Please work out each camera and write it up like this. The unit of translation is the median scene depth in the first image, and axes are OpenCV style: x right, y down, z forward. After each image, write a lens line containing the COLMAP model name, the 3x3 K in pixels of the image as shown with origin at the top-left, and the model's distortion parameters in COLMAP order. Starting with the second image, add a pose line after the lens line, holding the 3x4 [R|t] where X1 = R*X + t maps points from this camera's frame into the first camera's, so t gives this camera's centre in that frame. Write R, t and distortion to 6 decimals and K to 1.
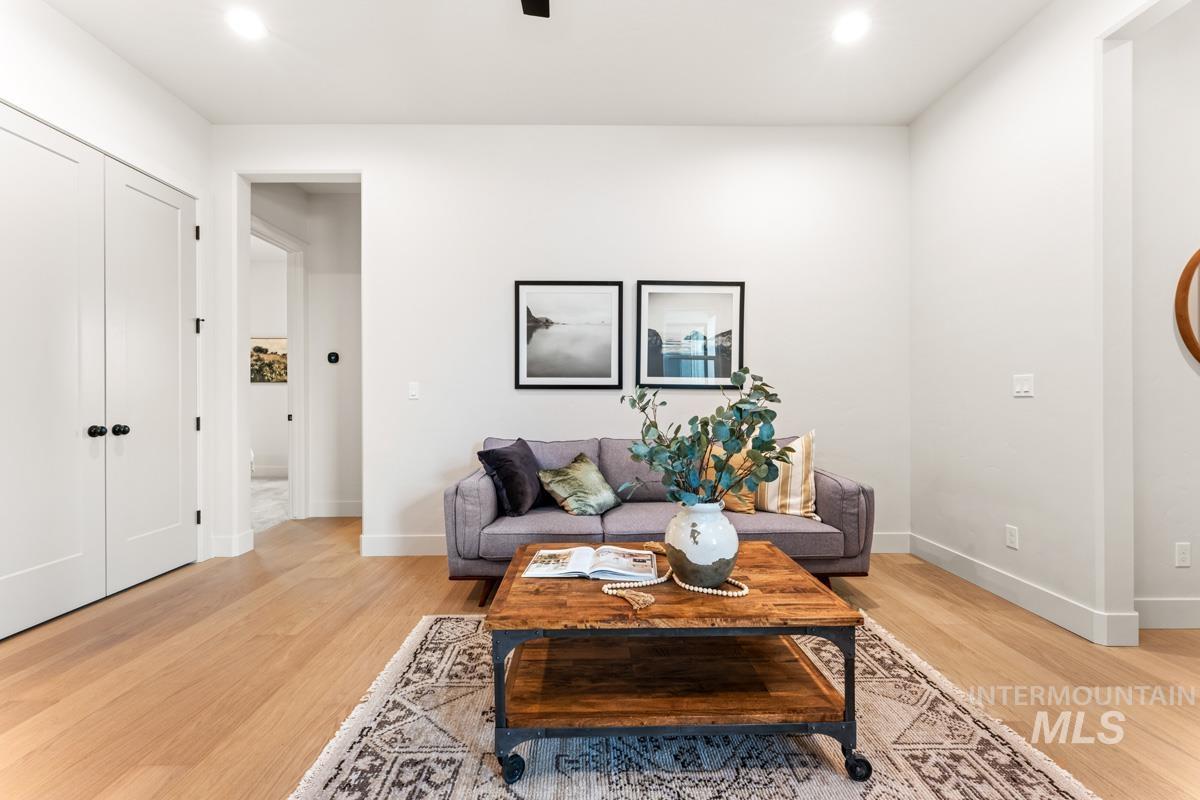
lens RADIAL K [[478.3, 0, 600.0], [0, 478.3, 400.0], [0, 0, 1]] dist [0.000611, 0.000058]
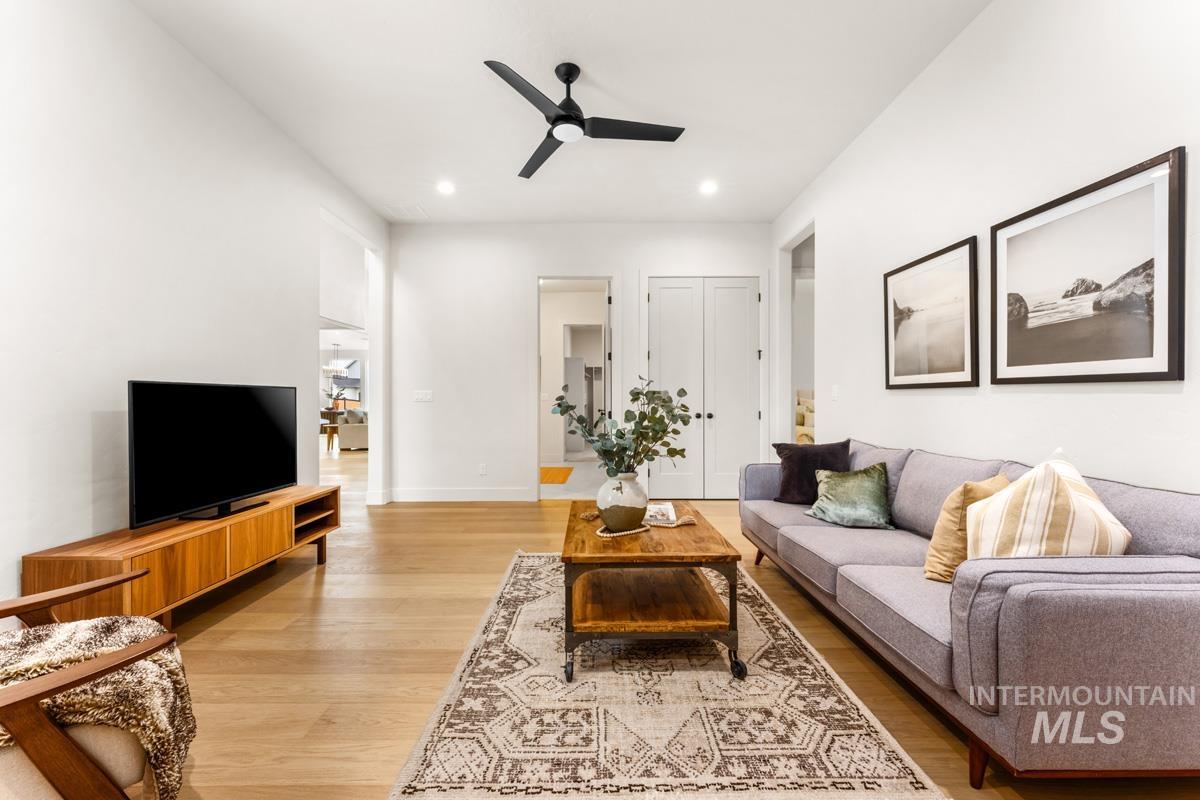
lens RADIAL K [[481.7, 0, 592.7], [0, 481.7, 402.0], [0, 0, 1]] dist [0.000198, -0.000213]
pose [[-0.011251, 0.005199, -0.999923, 0.772962], [-0.003605, 0.999980, 0.005240, -0.001304], [0.999930, 0.003664, -0.011232, 0.438527]]
